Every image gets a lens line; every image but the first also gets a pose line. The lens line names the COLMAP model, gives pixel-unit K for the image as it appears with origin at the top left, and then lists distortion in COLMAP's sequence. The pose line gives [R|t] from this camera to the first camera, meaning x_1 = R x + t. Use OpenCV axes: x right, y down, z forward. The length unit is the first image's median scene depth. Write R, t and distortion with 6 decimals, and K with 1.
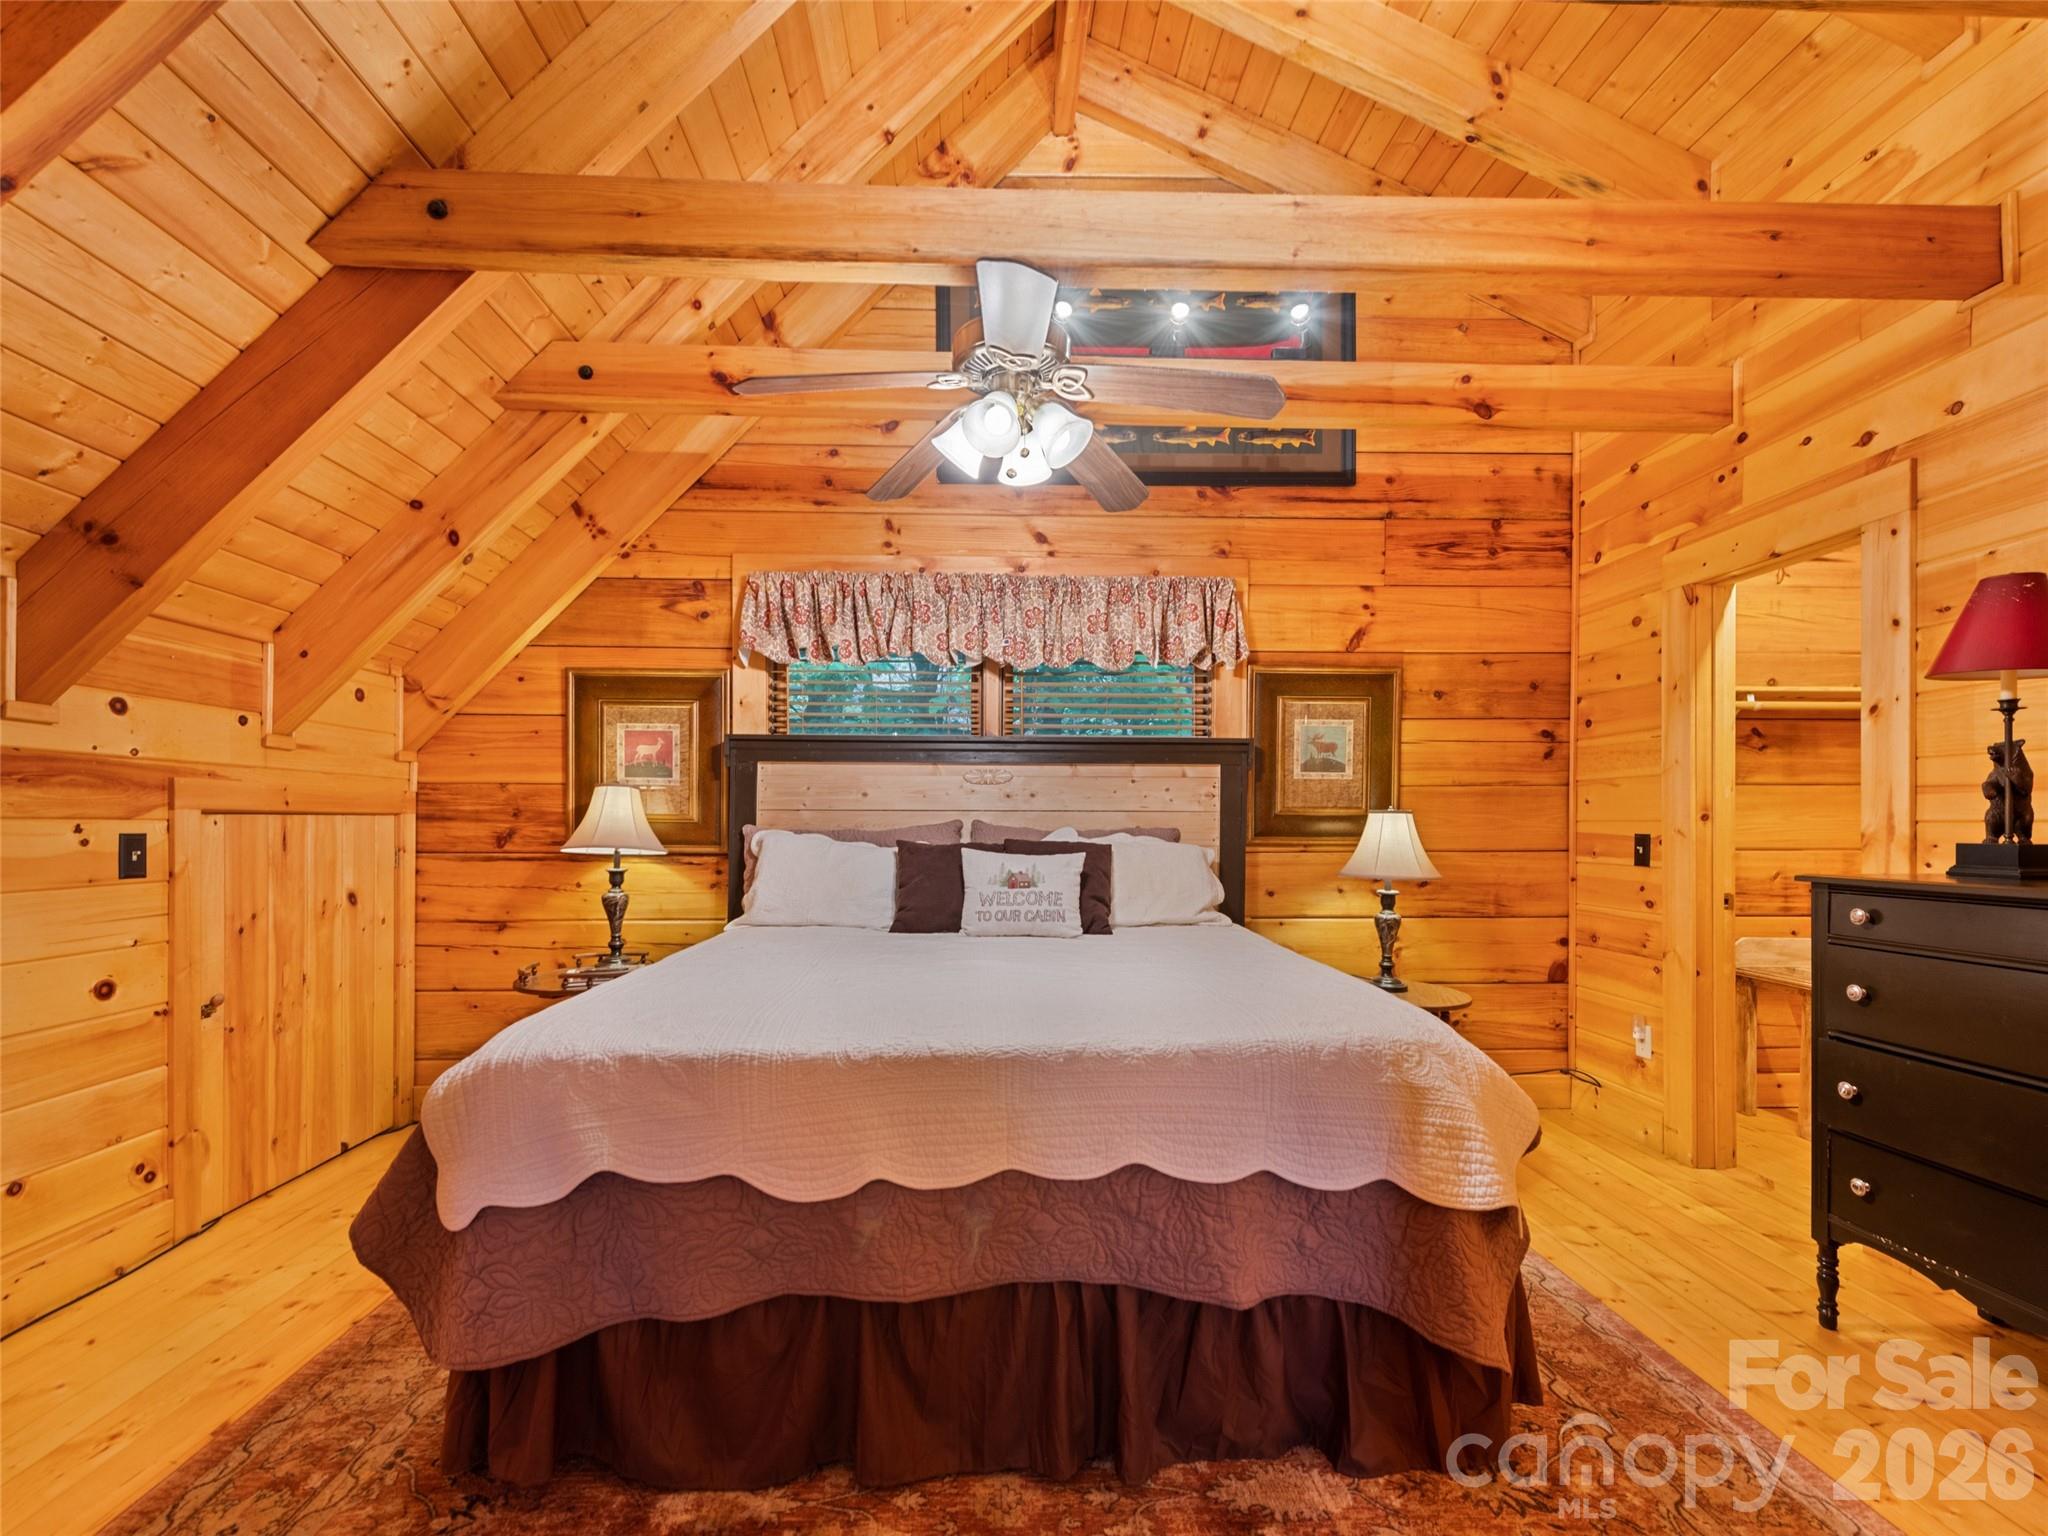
lens RADIAL K [[918.7, 0, 1017.4], [0, 918.7, 821.6], [0, 0, 1]] dist [0.017787, -0.006077]
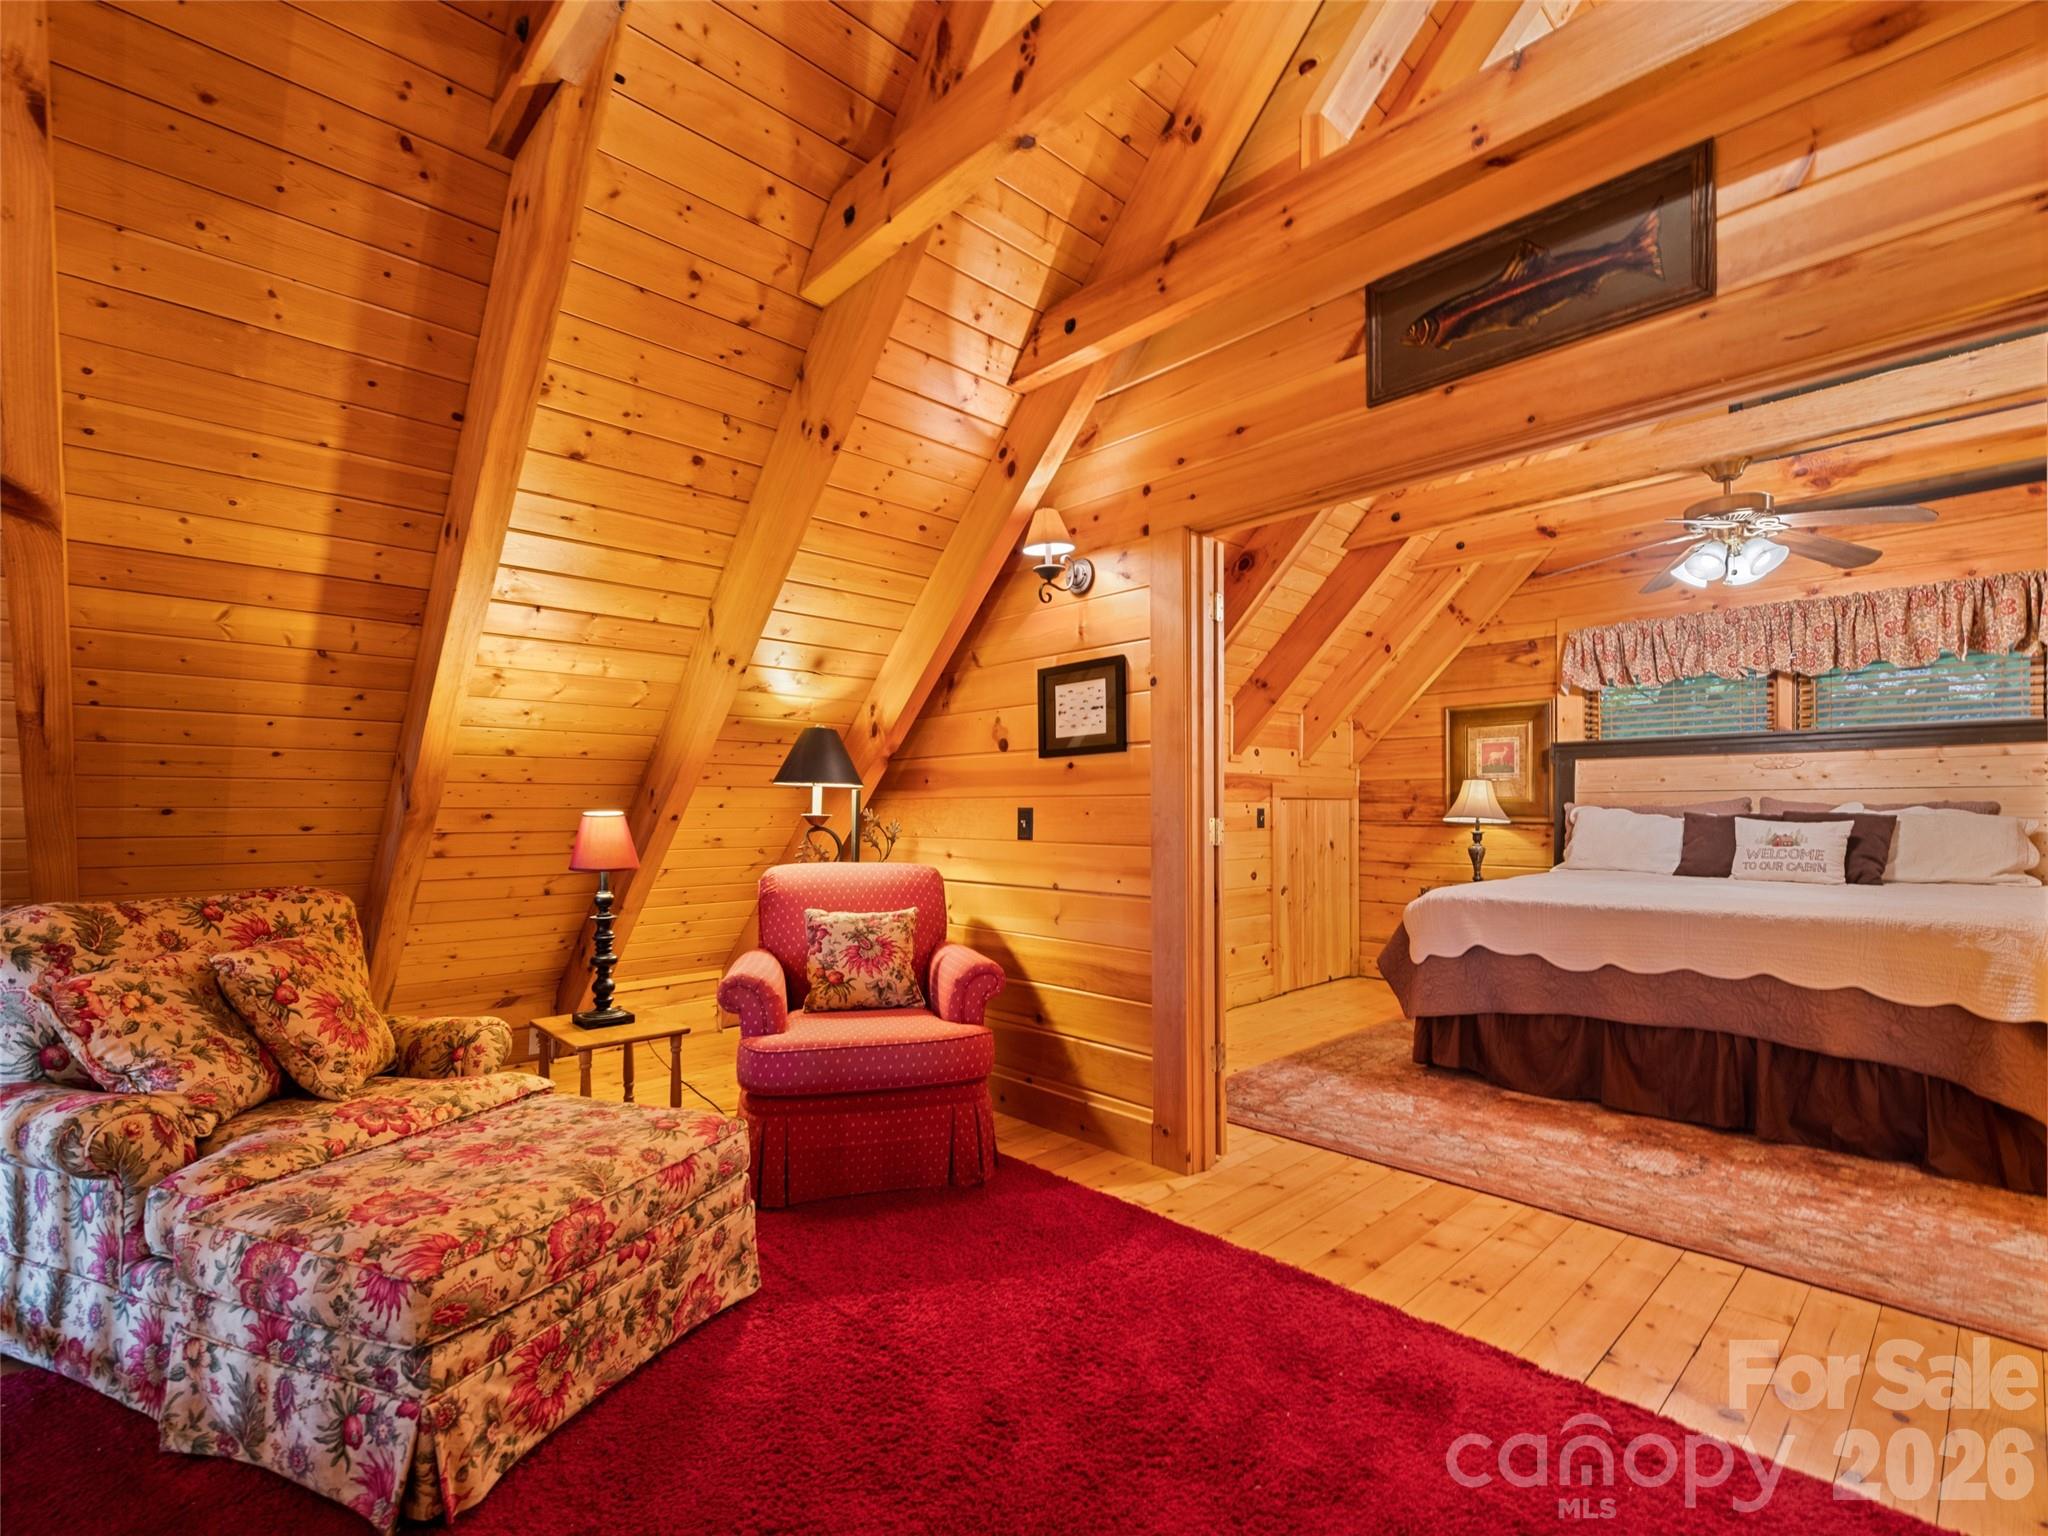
lens RADIAL K [[938.7, 0, 1019.6], [0, 938.7, 811.2], [0, 0, 1]] dist [0.010443, -0.004657]
pose [[0.657701, -0.004890, -0.753263, 0.262517], [0.005770, 0.999982, -0.001453, 0.013648], [0.753257, -0.003391, 0.657718, -0.647628]]
